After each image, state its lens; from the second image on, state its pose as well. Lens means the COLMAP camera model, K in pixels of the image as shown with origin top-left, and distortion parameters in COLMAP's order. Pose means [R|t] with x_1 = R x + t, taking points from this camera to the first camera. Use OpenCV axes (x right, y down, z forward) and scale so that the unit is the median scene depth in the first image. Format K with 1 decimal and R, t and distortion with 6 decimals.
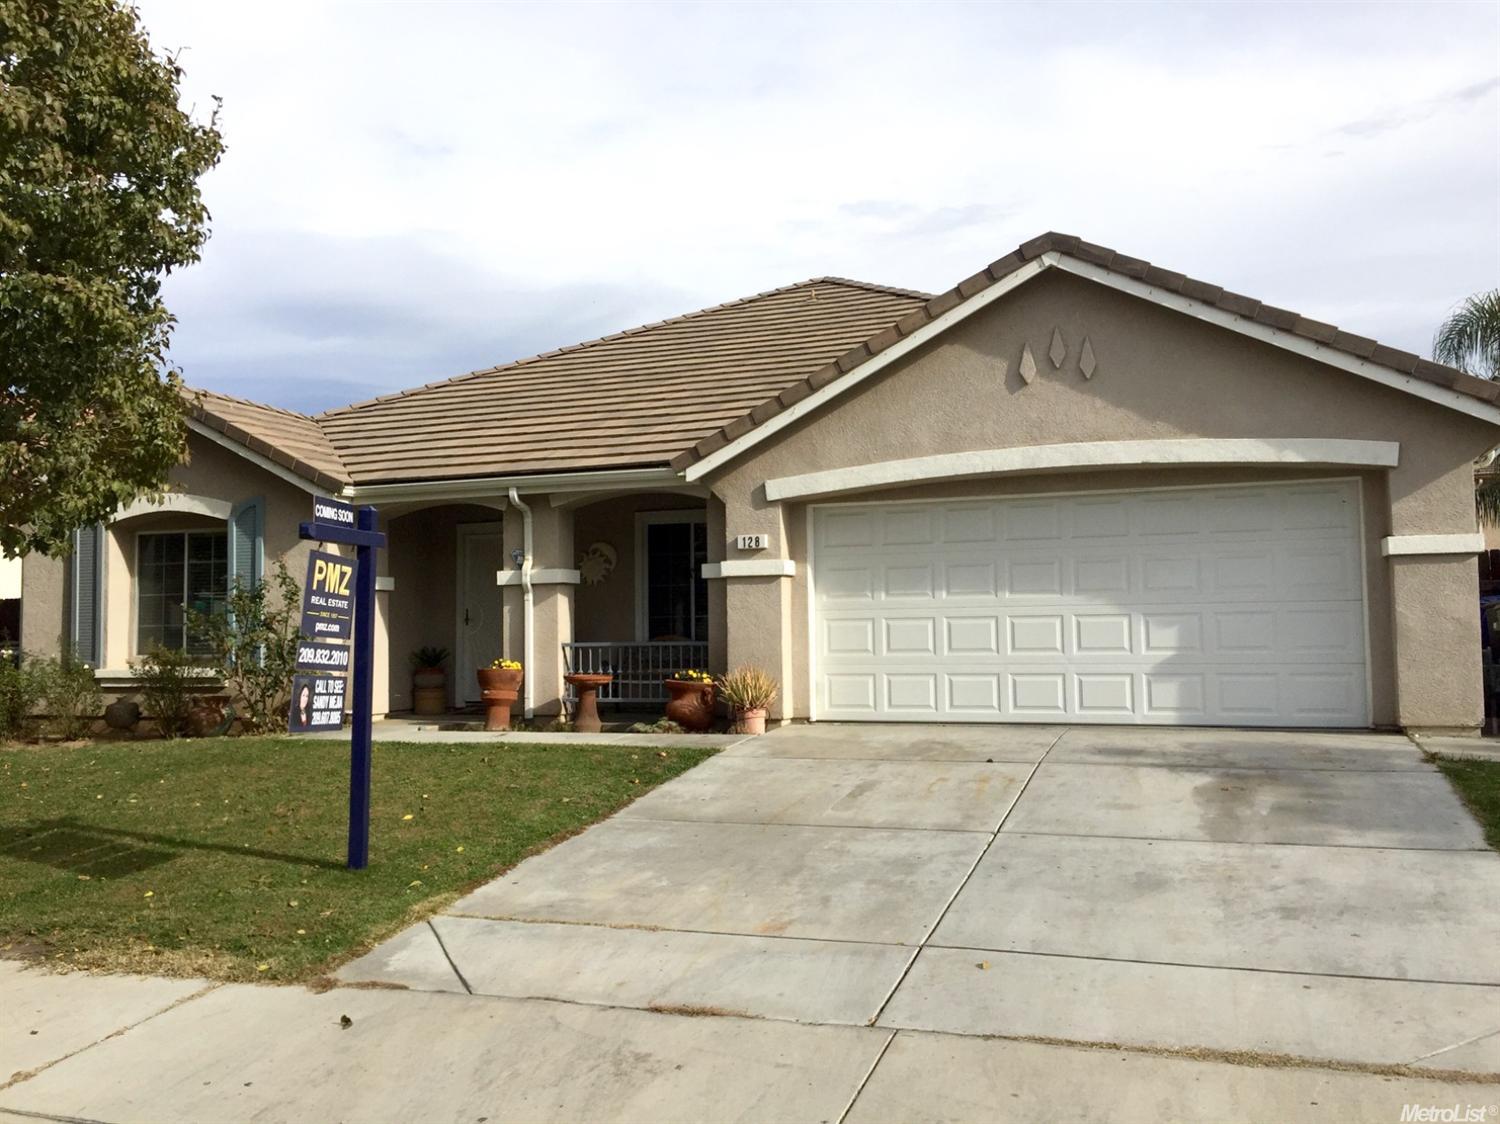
lens RADIAL K [[1286.1, 0, 753.3], [0, 1286.1, 554.0], [0, 0, 1]] dist [0.107791, -0.152718]
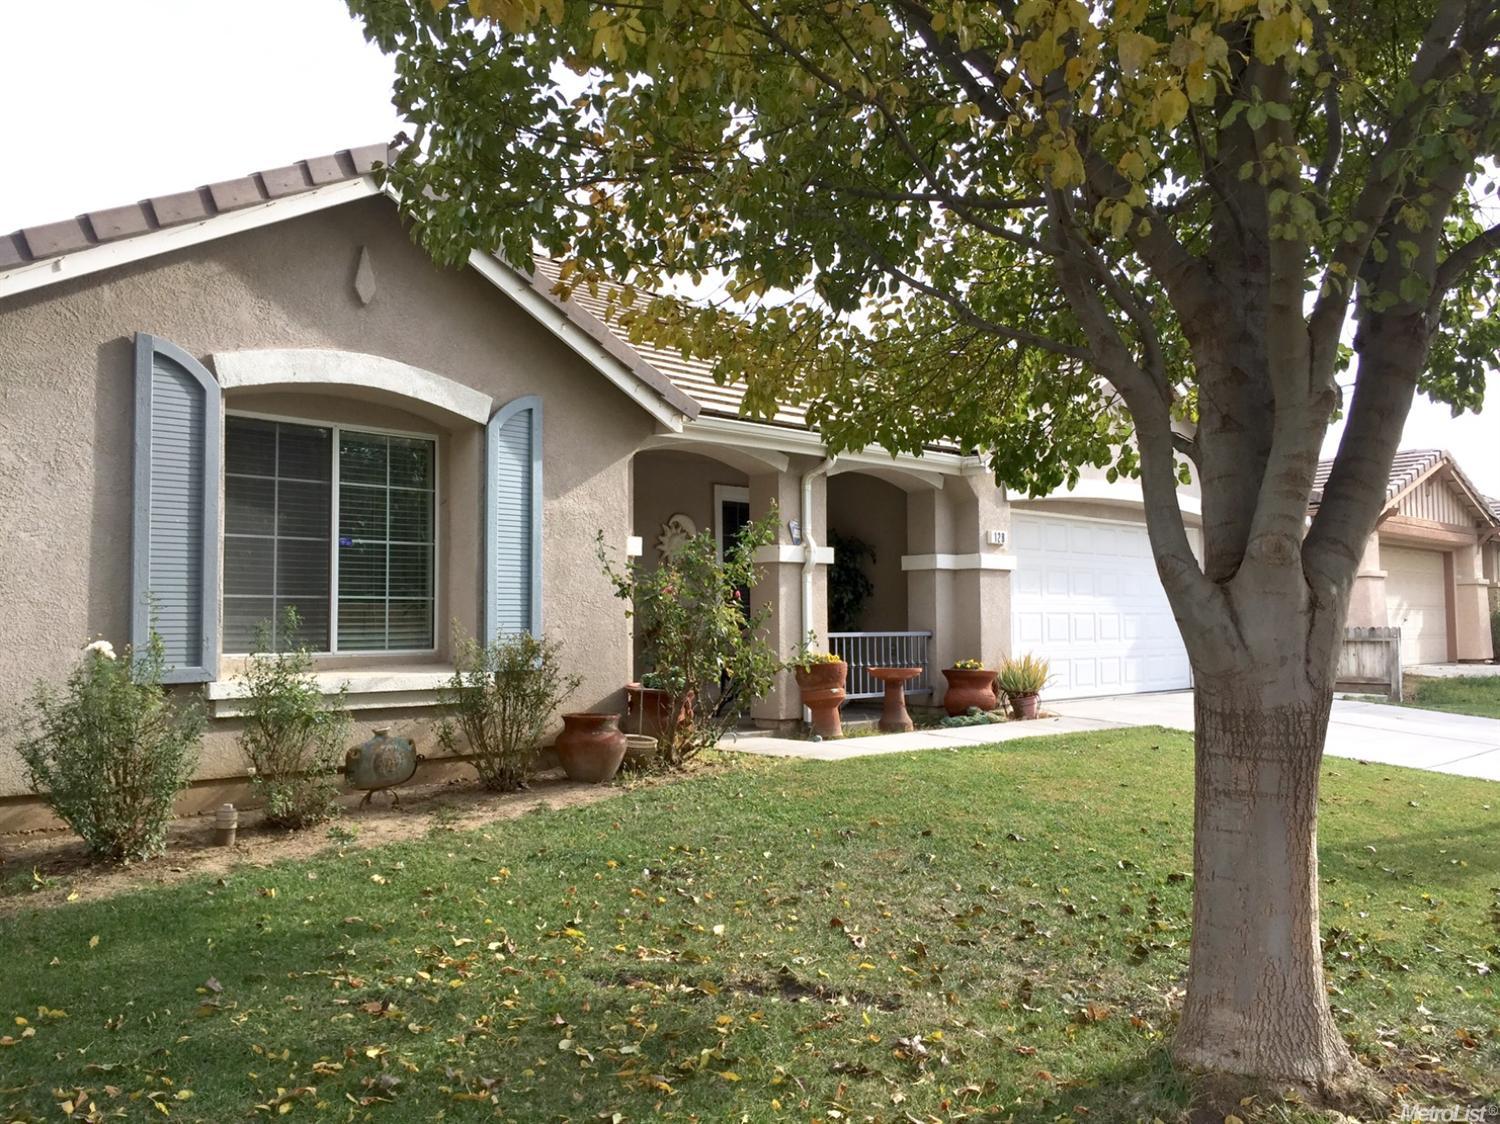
lens RADIAL K [[1286.1, 0, 753.3], [0, 1286.1, 554.0], [0, 0, 1]] dist [0.107791, -0.152718]
pose [[0.417063, 0.067947, 0.906334, -0.958582], [-0.057615, 0.997172, -0.048245, 0.059790], [-0.907049, -0.032098, 0.419799, 0.690112]]
